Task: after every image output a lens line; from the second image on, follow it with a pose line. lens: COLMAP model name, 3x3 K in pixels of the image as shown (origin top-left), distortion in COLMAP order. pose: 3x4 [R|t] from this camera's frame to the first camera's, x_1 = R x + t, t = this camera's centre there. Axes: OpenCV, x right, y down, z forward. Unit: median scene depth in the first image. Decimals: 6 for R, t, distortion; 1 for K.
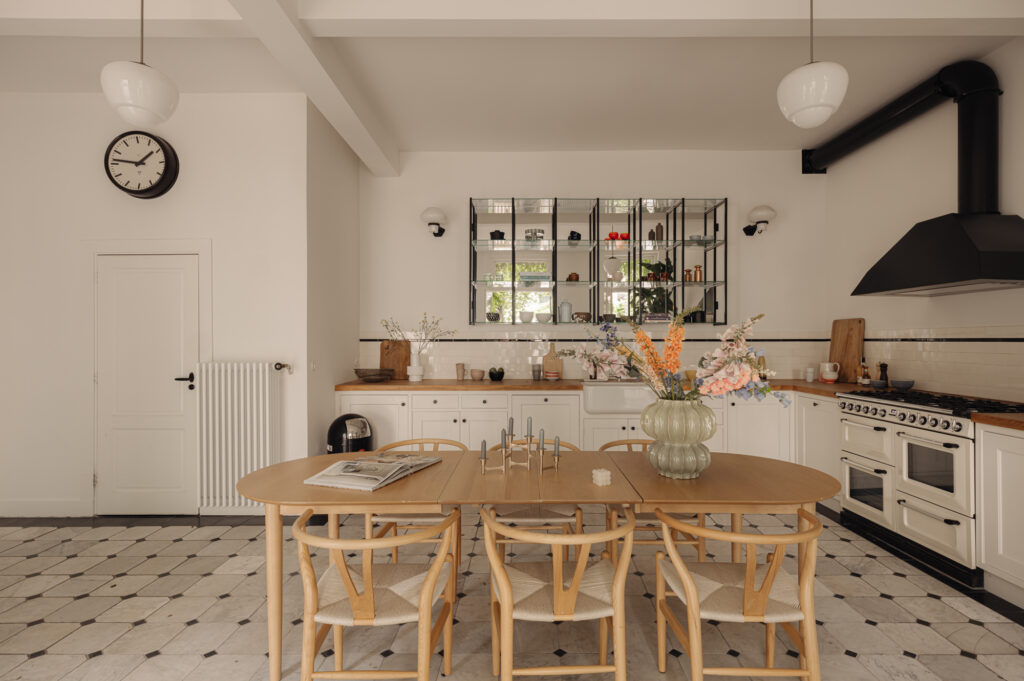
lens RADIAL K [[518.1, 0, 518.5], [0, 518.1, 333.2], [0, 0, 1]] dist [0.001786, 0.000211]
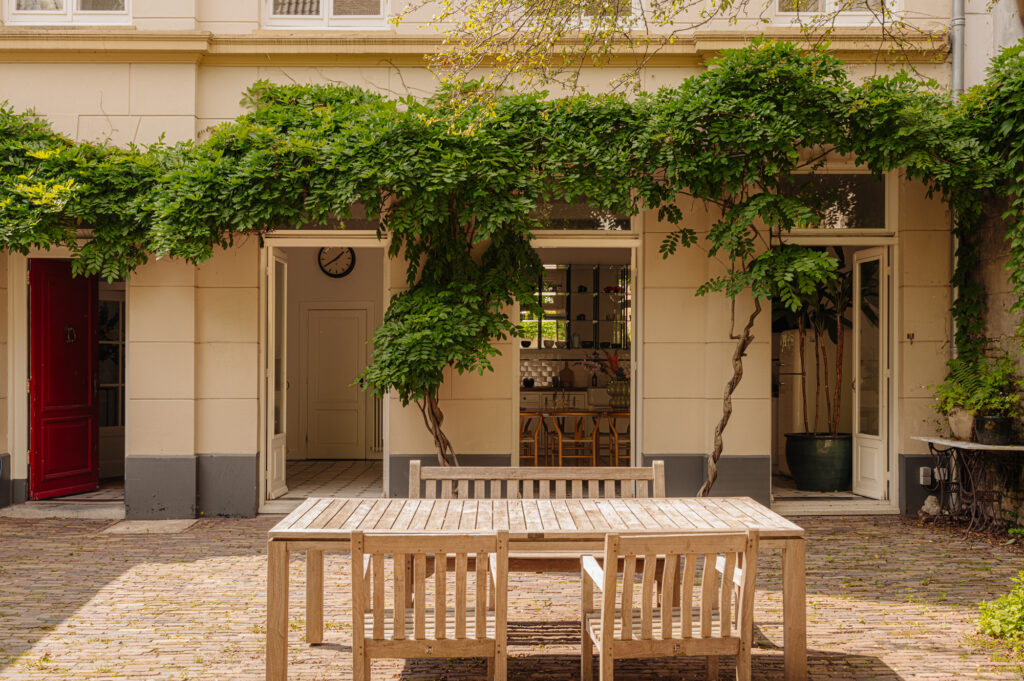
lens RADIAL K [[1175.6, 0, 473.7], [0, 1175.6, 344.6], [0, 0, 1]] dist [0.005224, -0.033972]
pose [[0.999858, 0.003150, 0.016565, -0.258562], [-0.003148, 0.999995, -0.000160, -0.029046], [-0.016565, 0.000107, 0.999863, -2.369037]]
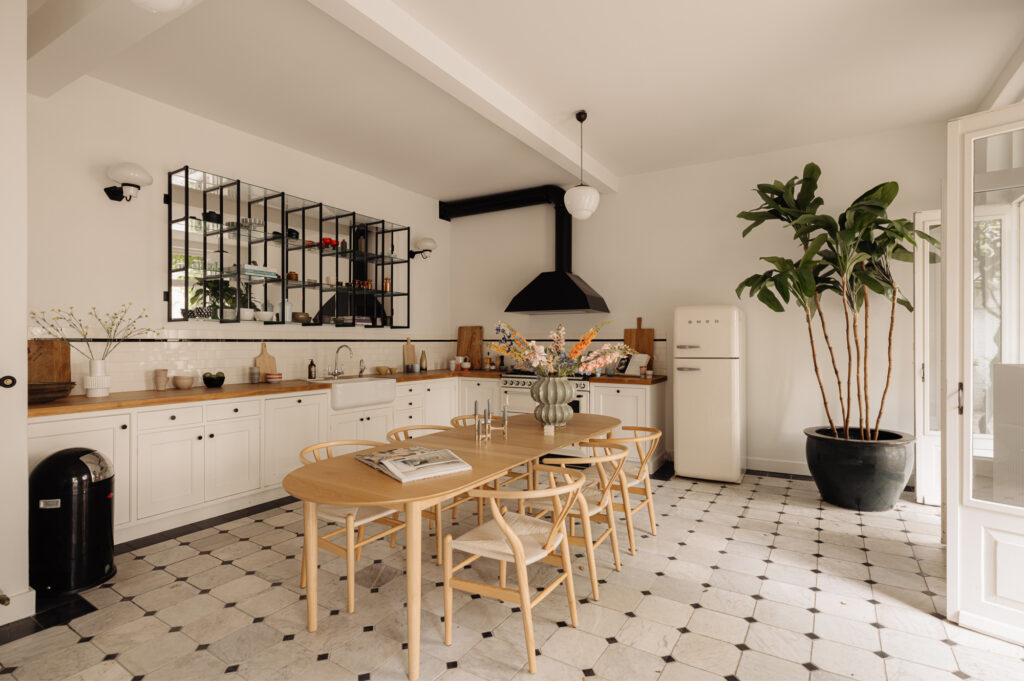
lens RADIAL K [[508.0, 0, 527.4], [0, 508.0, 323.8], [0, 0, 1]] dist [0.014538, -0.000147]
pose [[0.515380, 0.030092, 0.856433, -0.502650], [-0.013929, 0.999545, -0.026739, 0.002270], [-0.856848, 0.001852, 0.515565, 0.121411]]
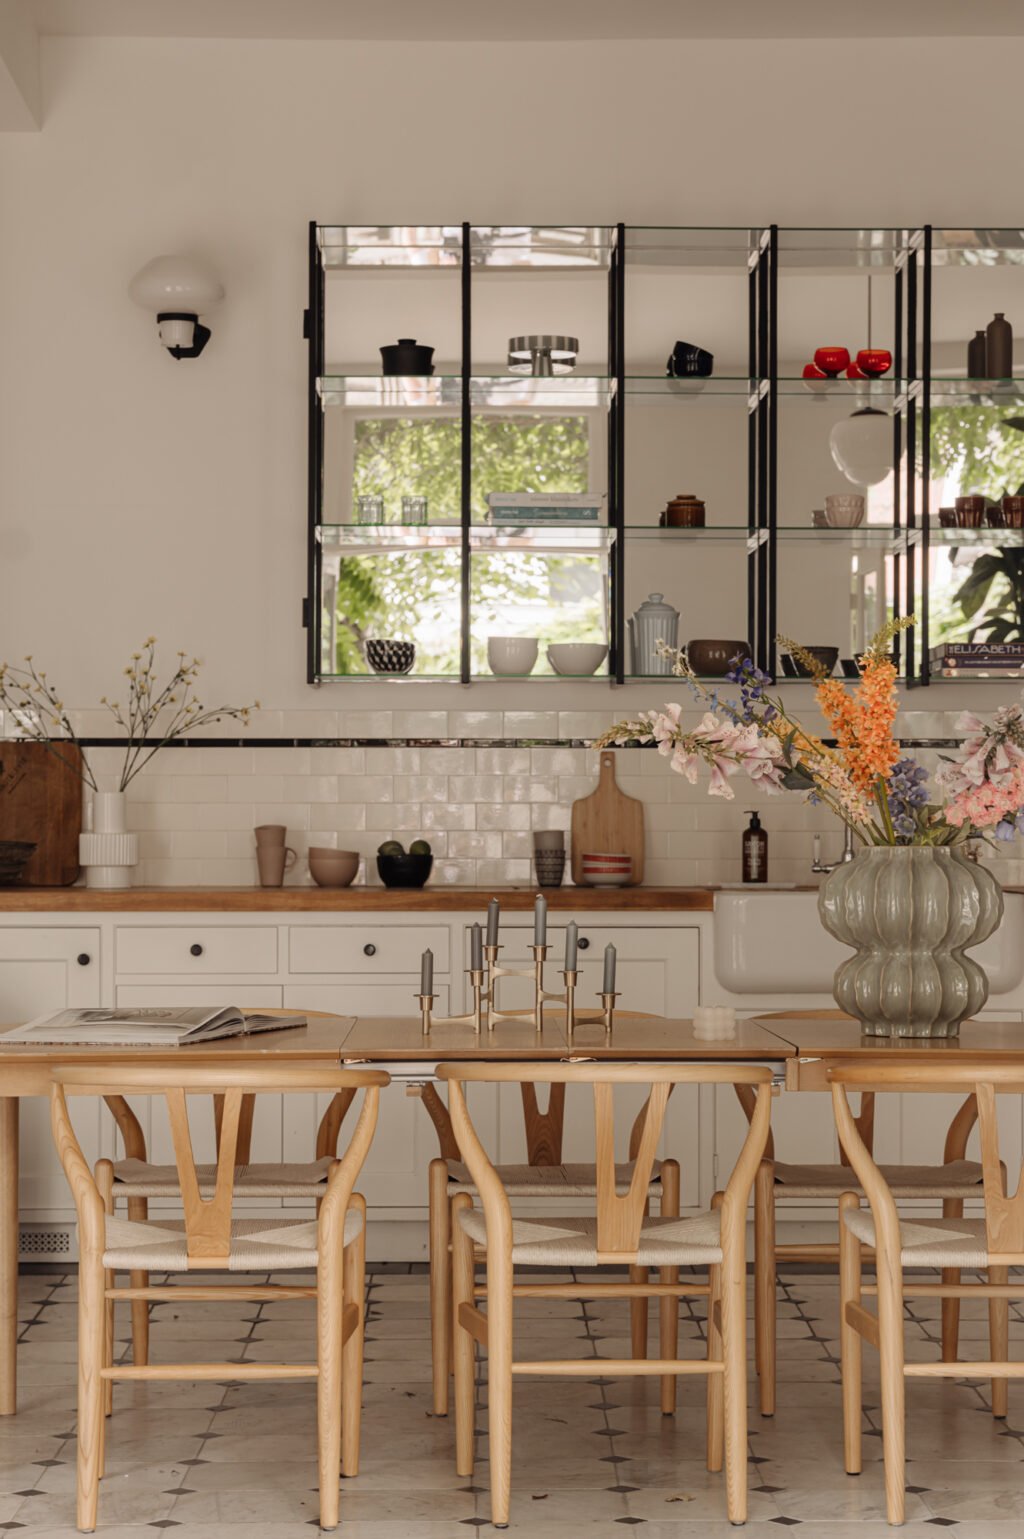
lens RADIAL K [[3133.8, 0, 512.0], [0, 3133.8, 769.5], [0, 0, 1]] dist [0.044648, 0.374645]
pose [[0.999588, 0.001910, 0.028623, -0.033059], [-0.001792, 0.999990, -0.004154, 0.035833], [-0.028631, 0.004101, 0.999582, -0.664265]]
